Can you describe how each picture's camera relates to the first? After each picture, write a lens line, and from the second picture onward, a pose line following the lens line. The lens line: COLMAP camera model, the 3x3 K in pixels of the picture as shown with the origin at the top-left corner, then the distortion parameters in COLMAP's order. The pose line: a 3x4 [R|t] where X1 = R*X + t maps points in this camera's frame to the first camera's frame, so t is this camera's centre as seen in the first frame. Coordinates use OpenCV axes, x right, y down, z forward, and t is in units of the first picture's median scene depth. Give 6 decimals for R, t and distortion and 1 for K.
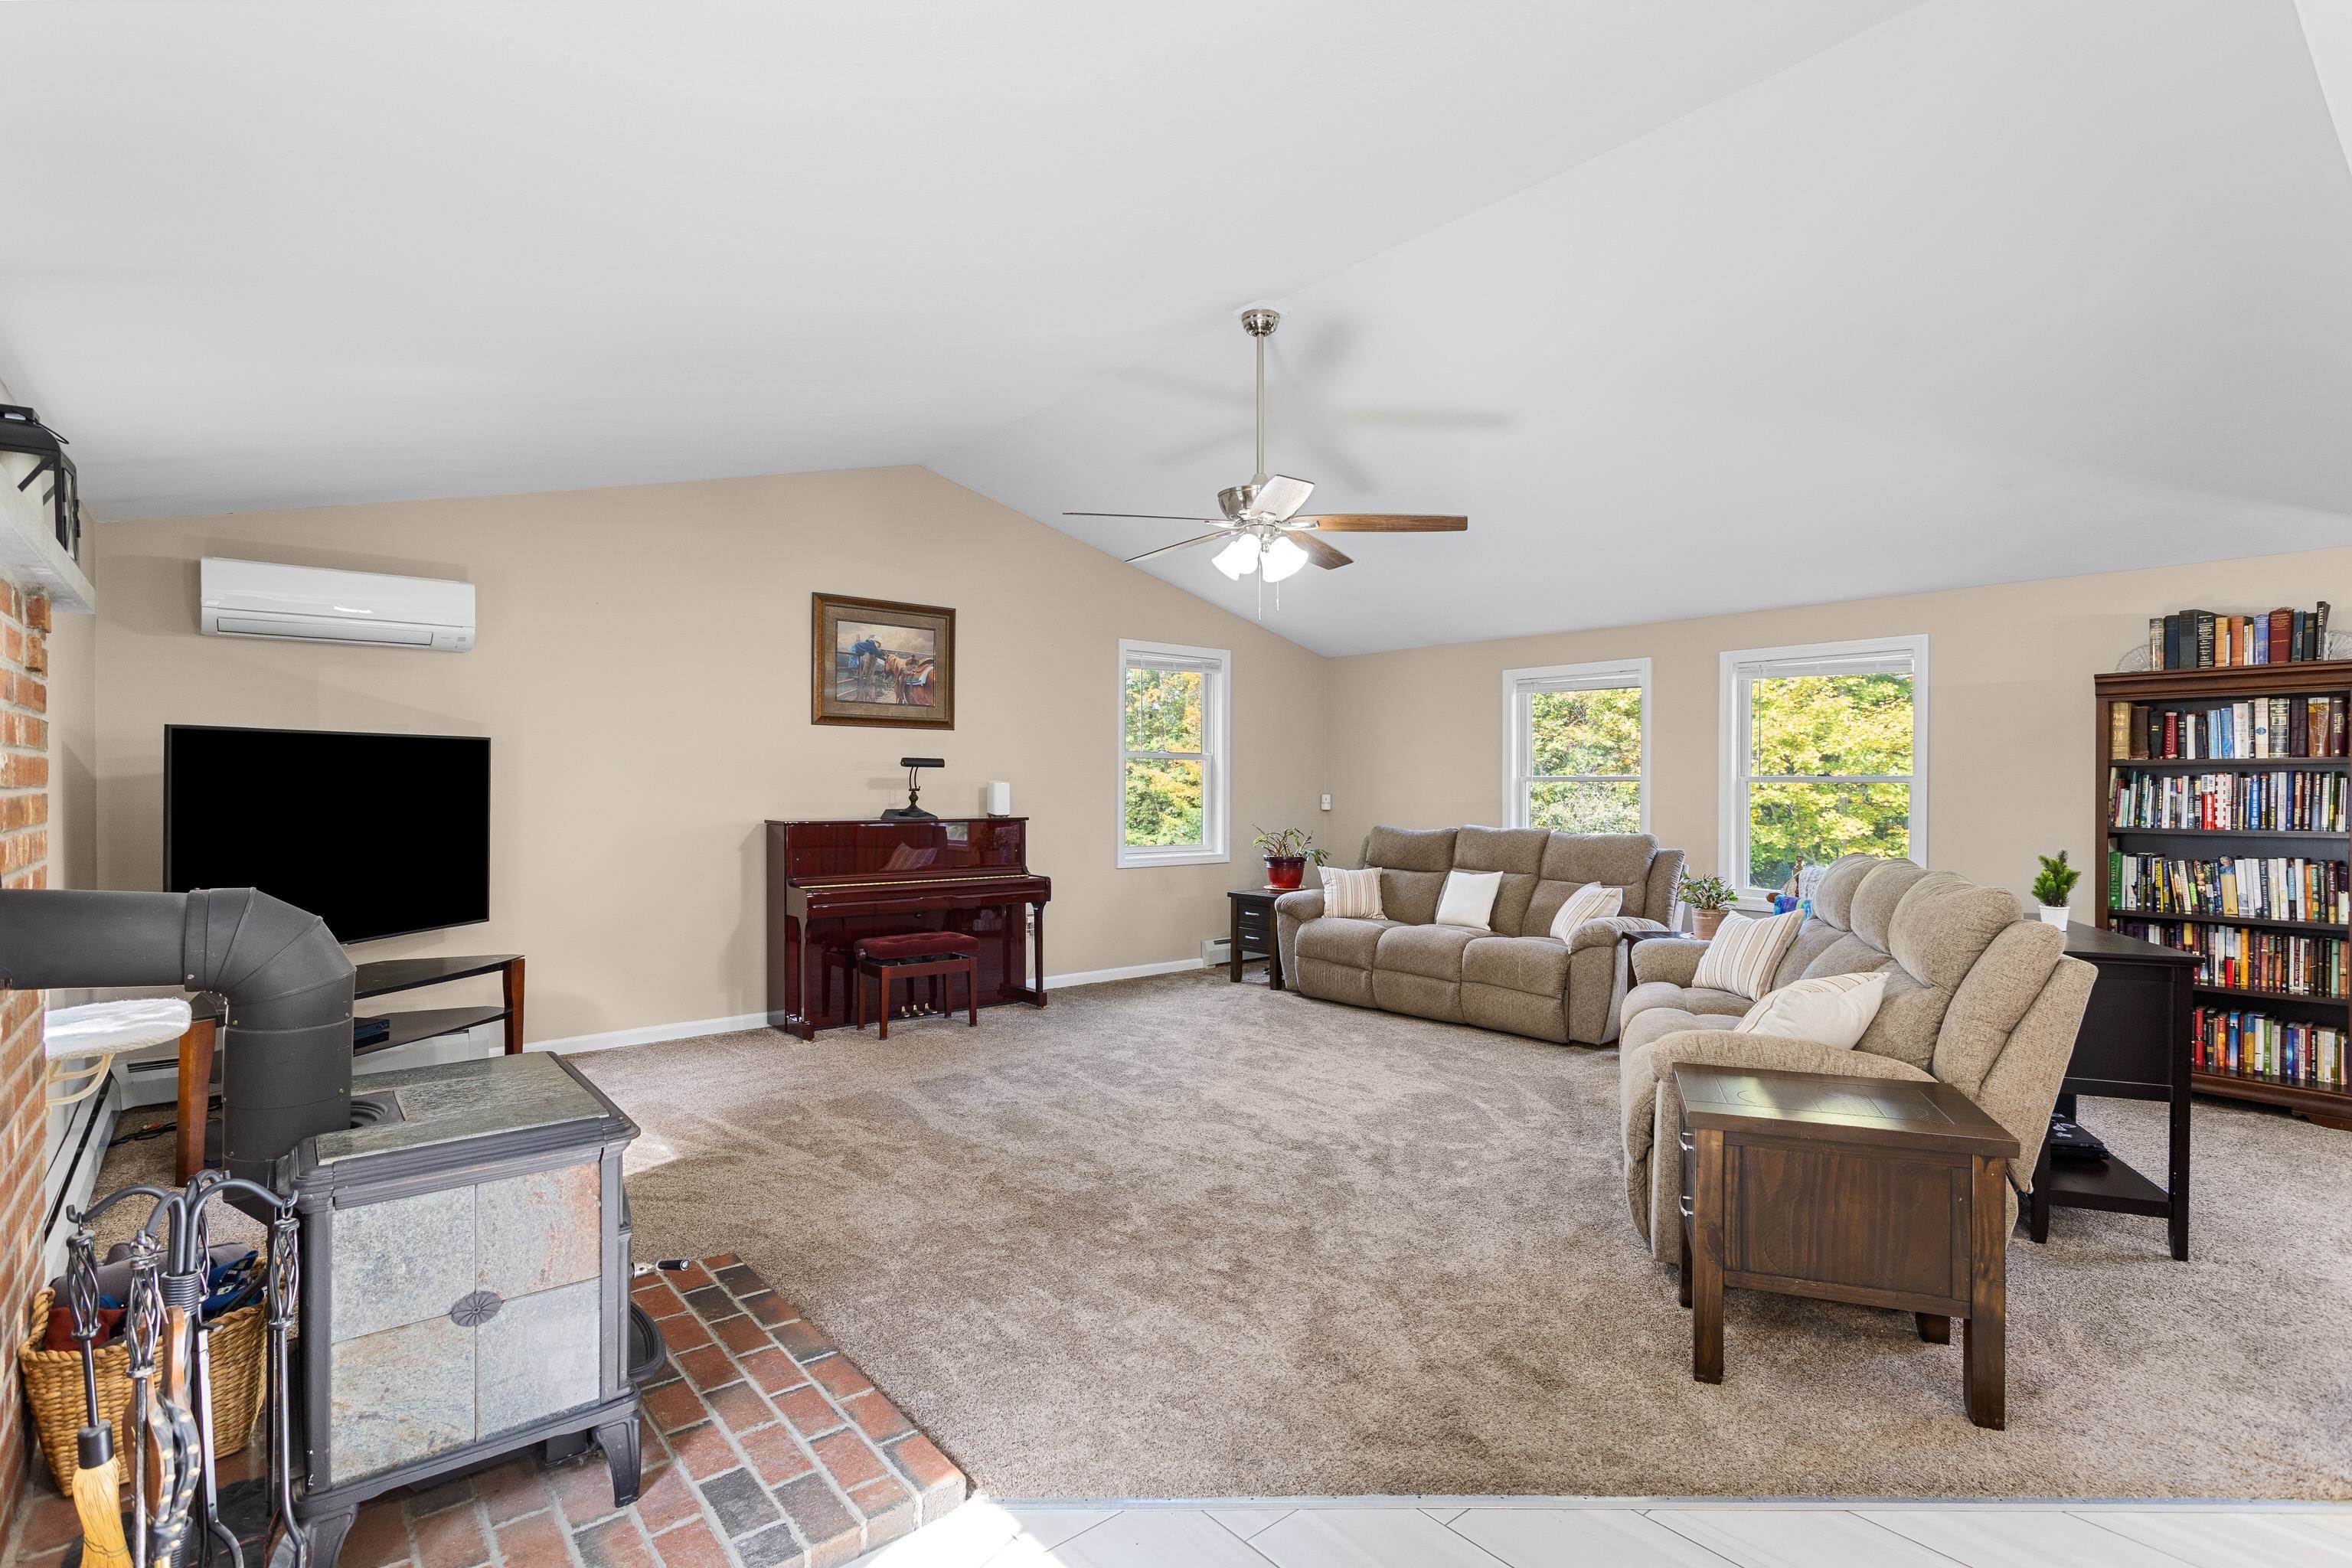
lens RADIAL K [[1127.0, 0, 1194.0], [0, 1127.0, 805.7], [0, 0, 1]] dist [0.006166, 0.000704]
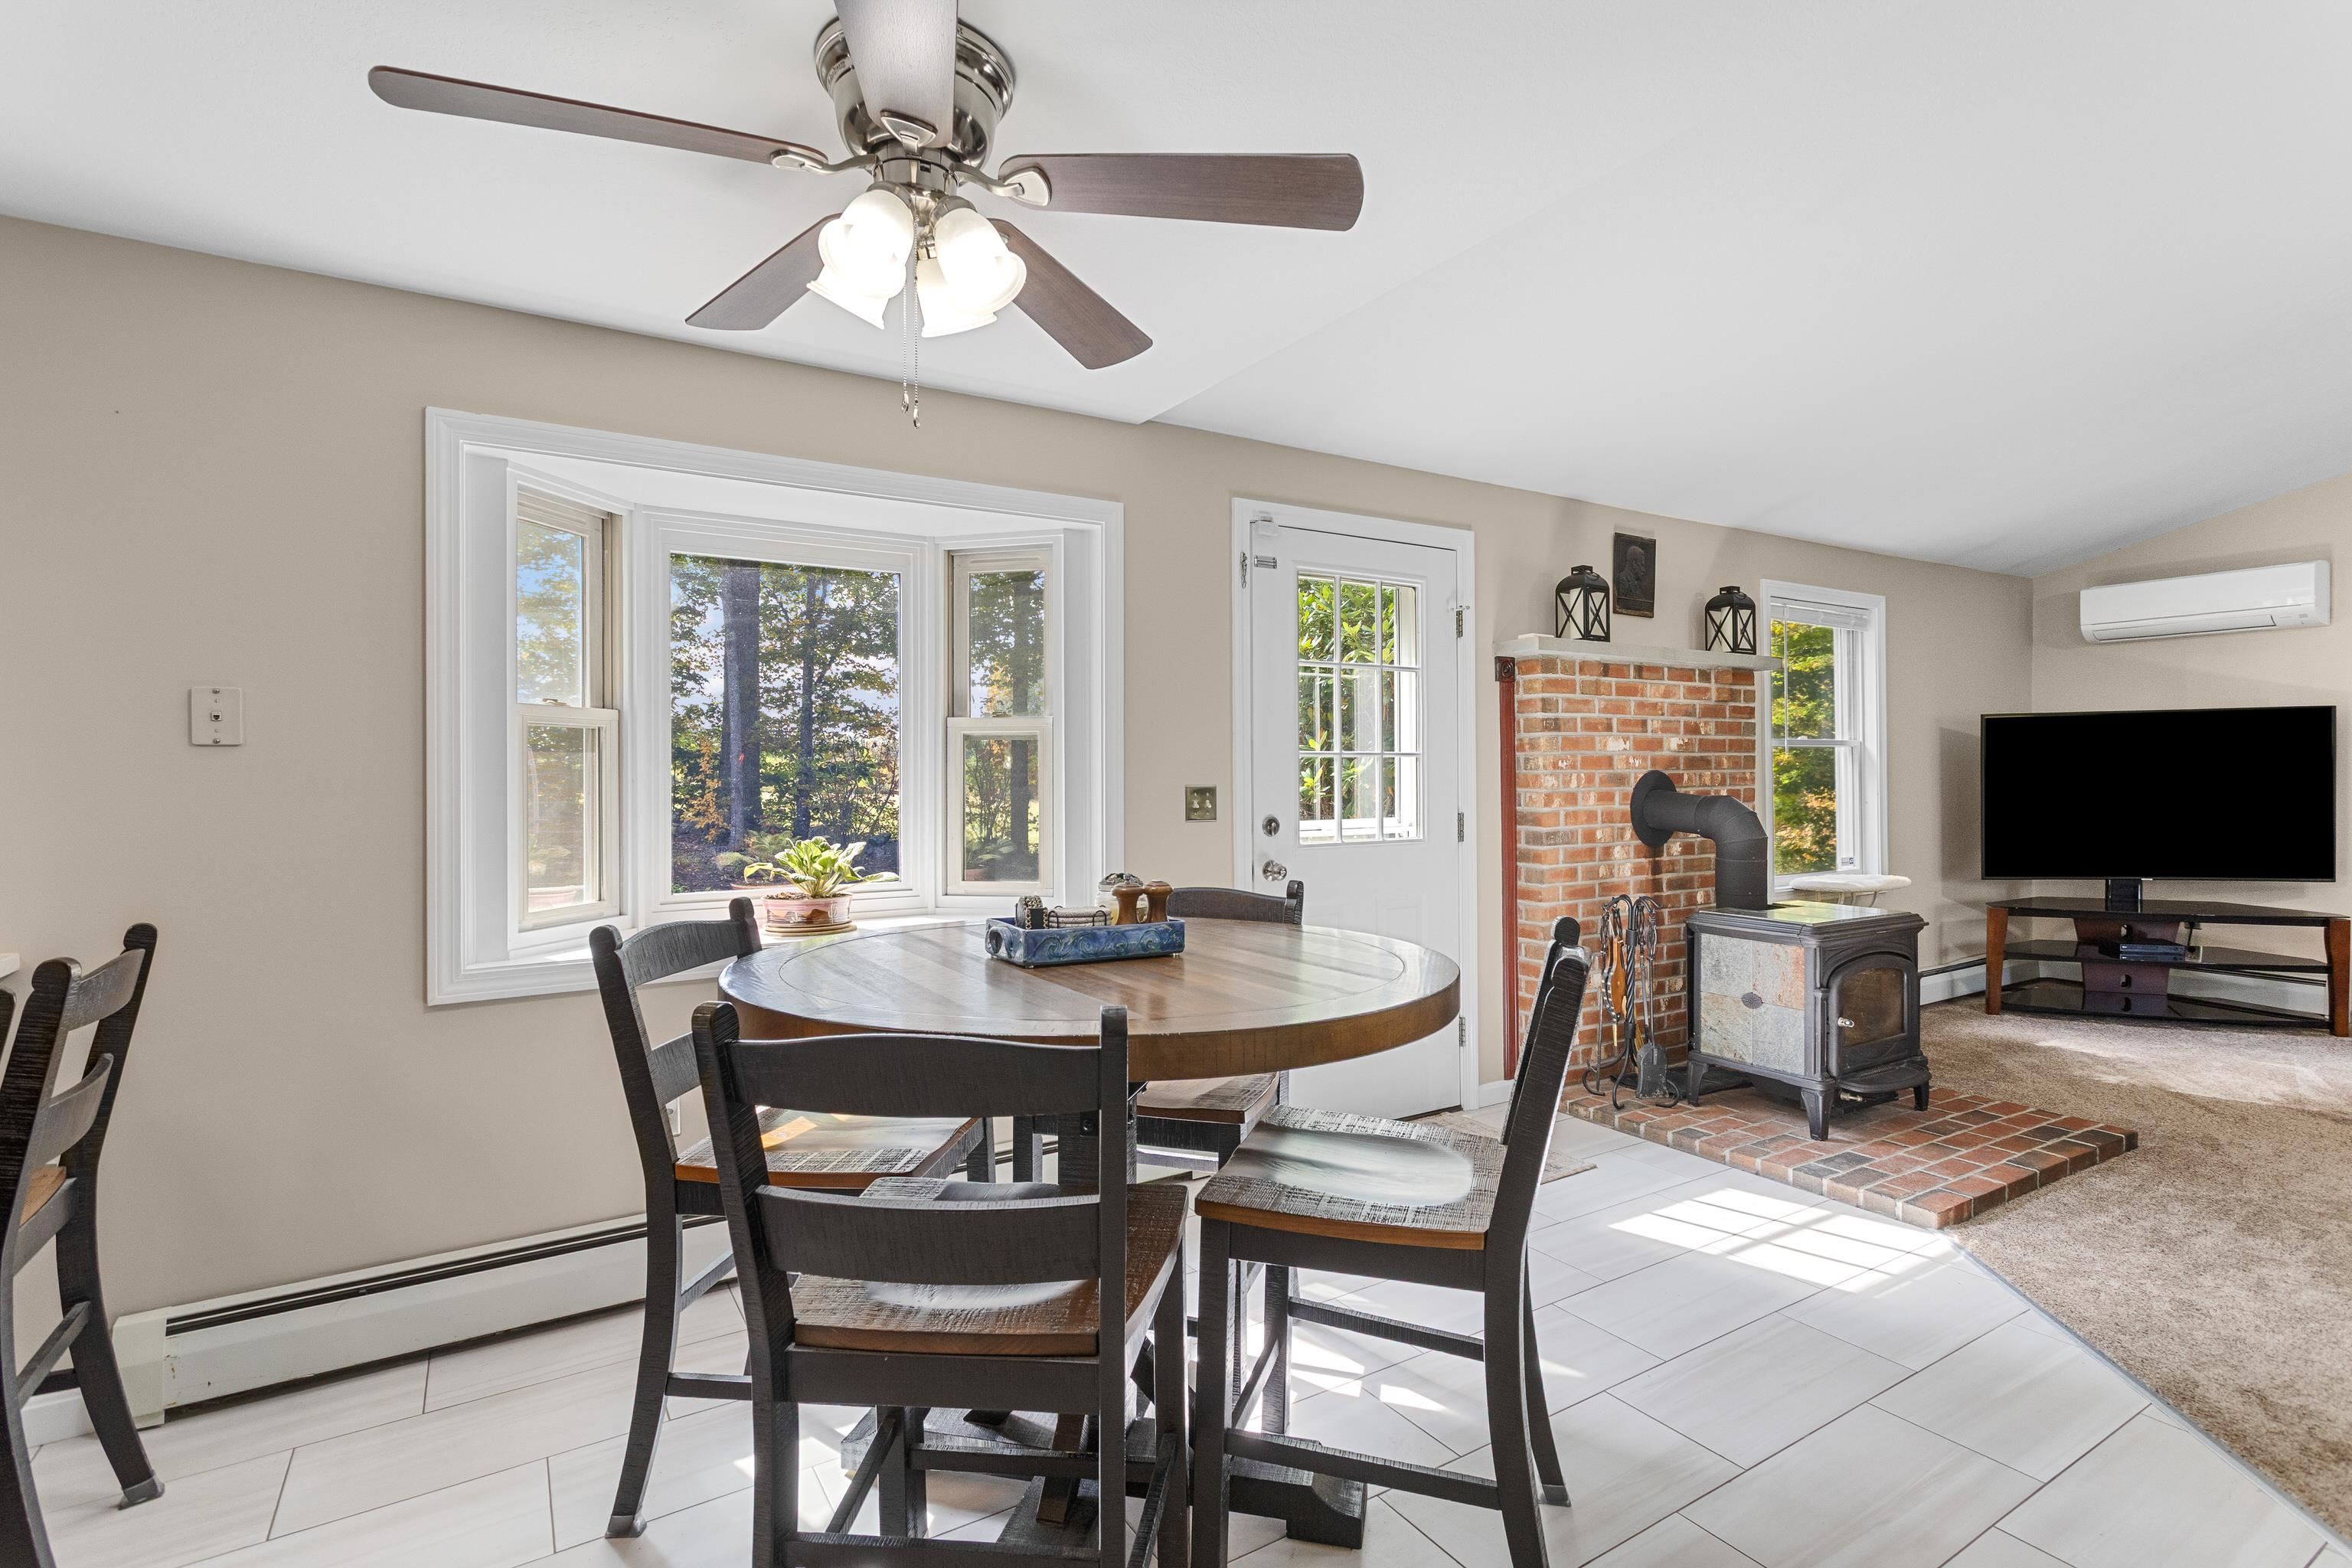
lens RADIAL K [[1127.0, 0, 1183.8], [0, 1127.0, 768.3], [0, 0, 1]] dist [0.006166, 0.000704]
pose [[-0.140010, -0.000446, -0.990150, 1.011831], [-0.012885, 0.999916, 0.001372, 0.017989], [0.990066, 0.012950, -0.140004, 0.163375]]
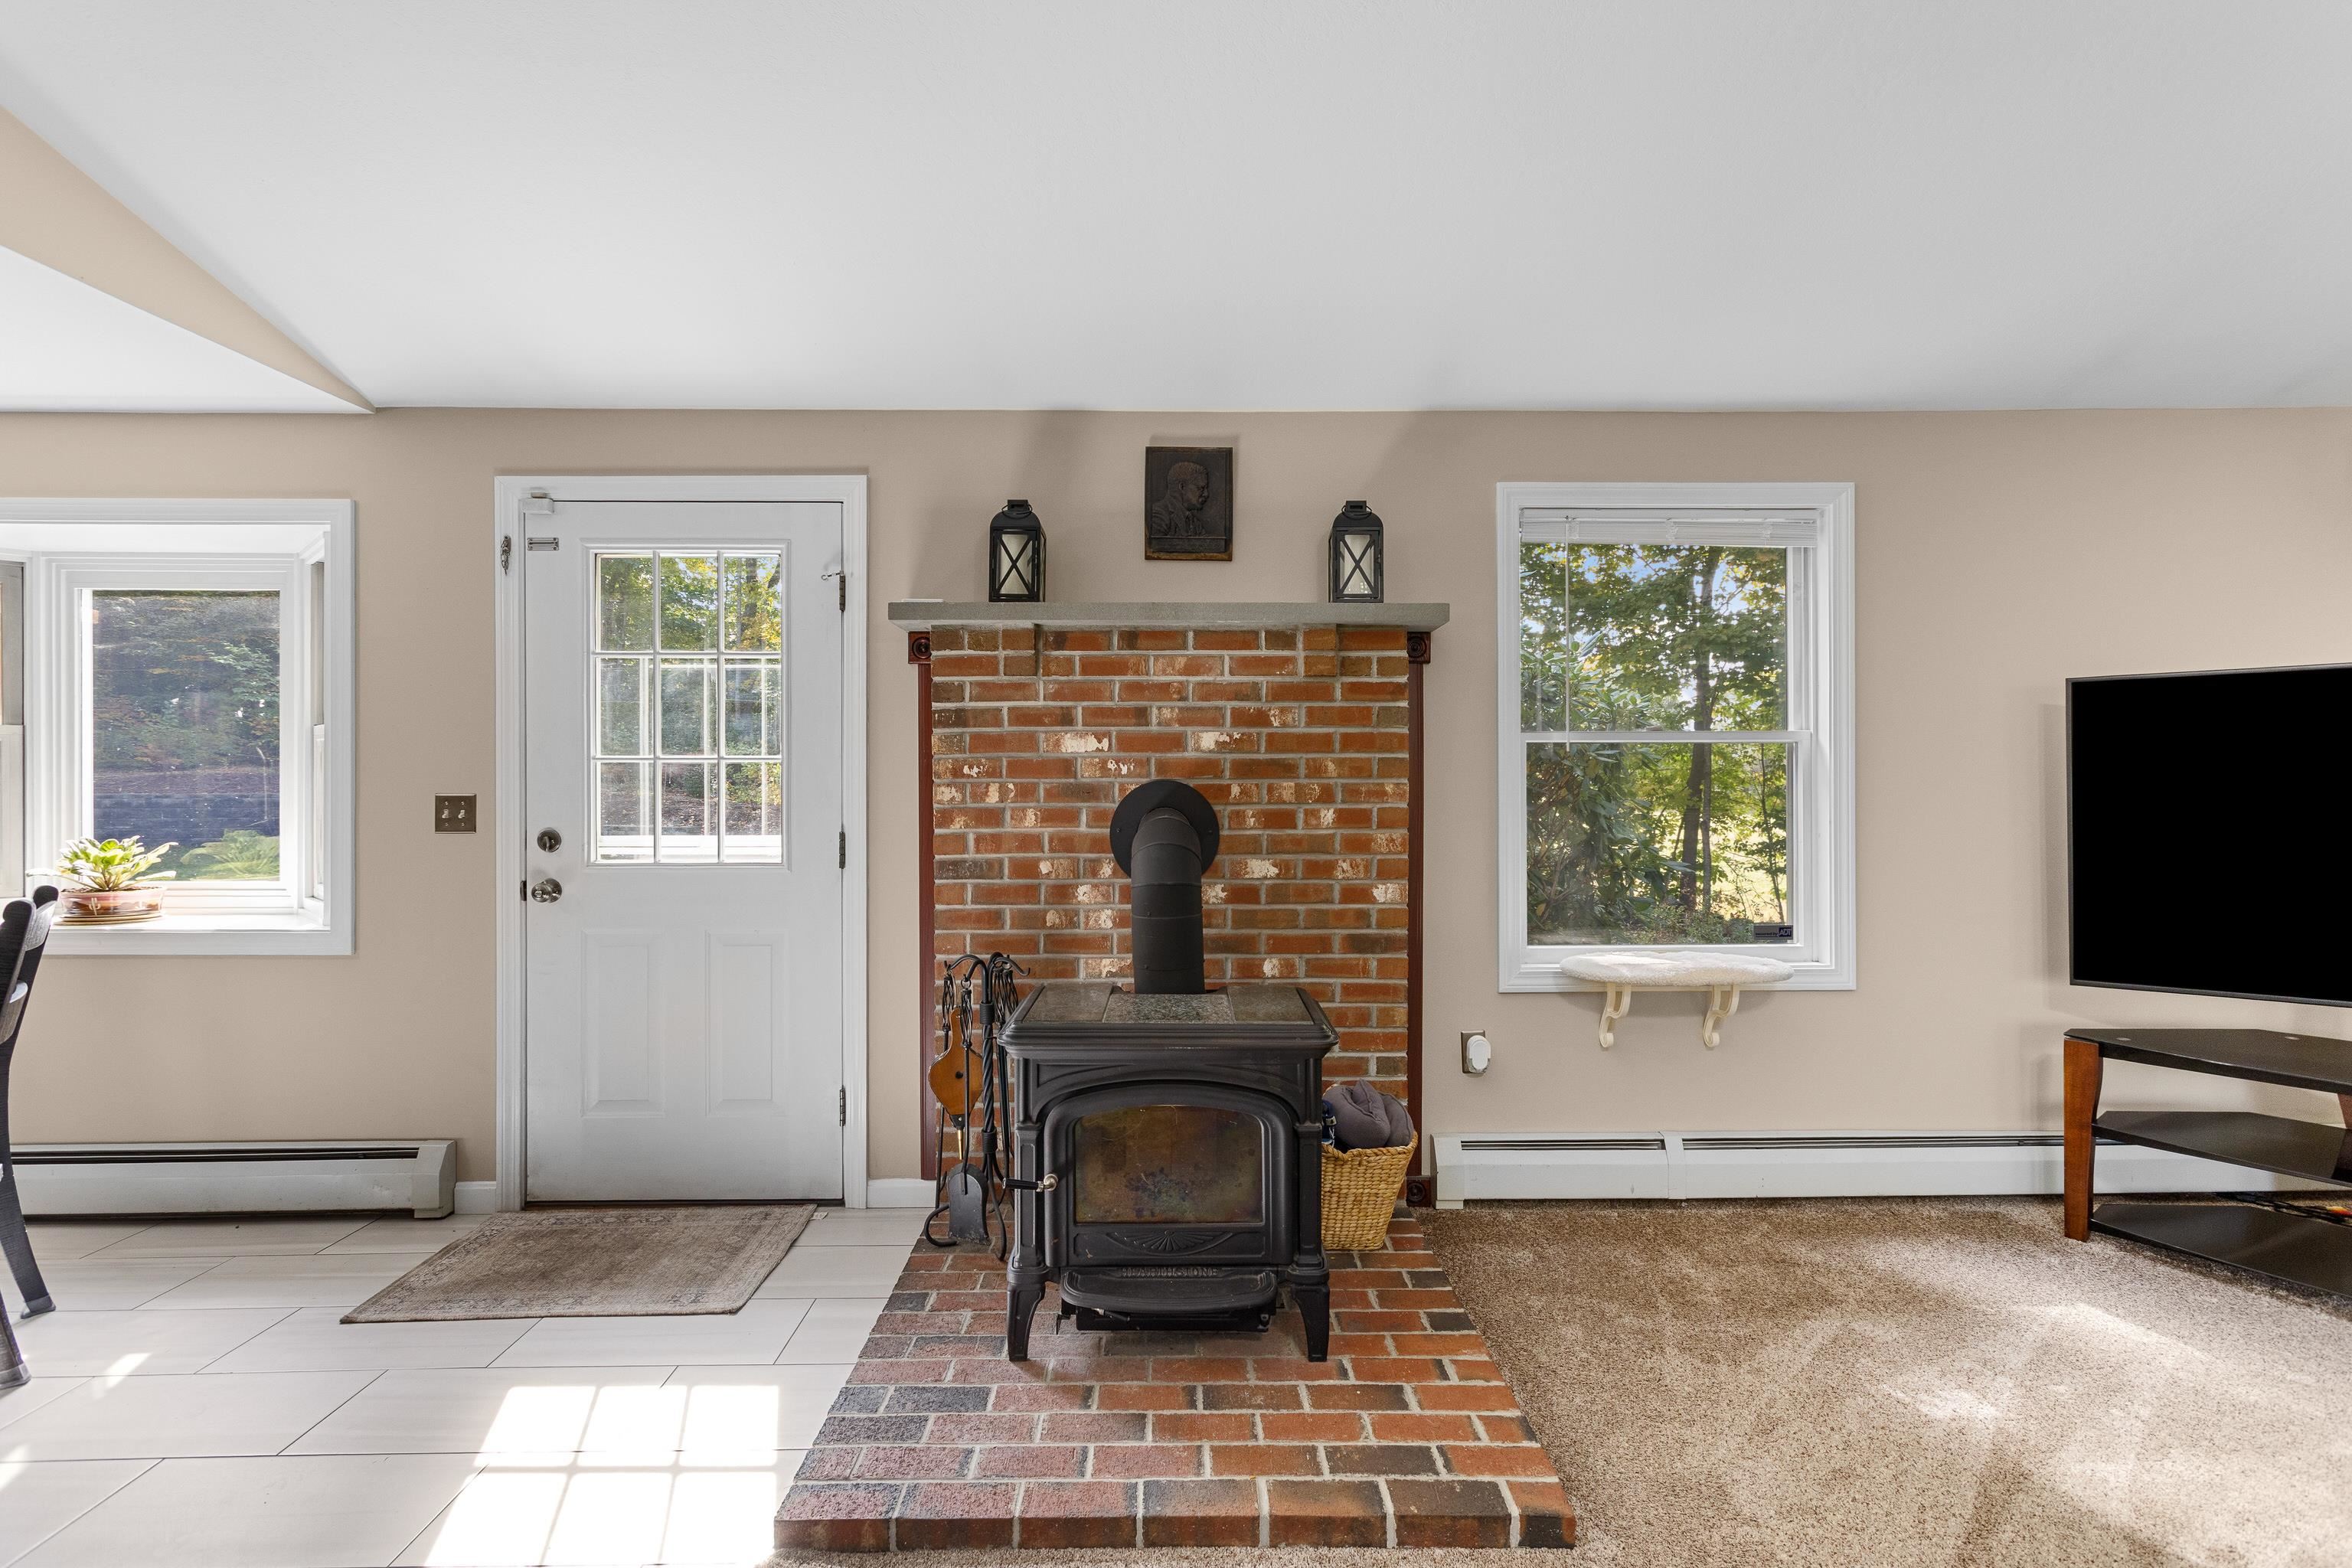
lens RADIAL K [[1127.0, 0, 1168.0], [0, 1127.0, 780.6], [0, 0, 1]] dist [0.006166, 0.000704]
pose [[-0.636432, 0.003878, -0.771323, 0.204655], [-0.011031, 0.999839, 0.014128, 0.000162], [0.771254, 0.017500, -0.636287, 1.297786]]
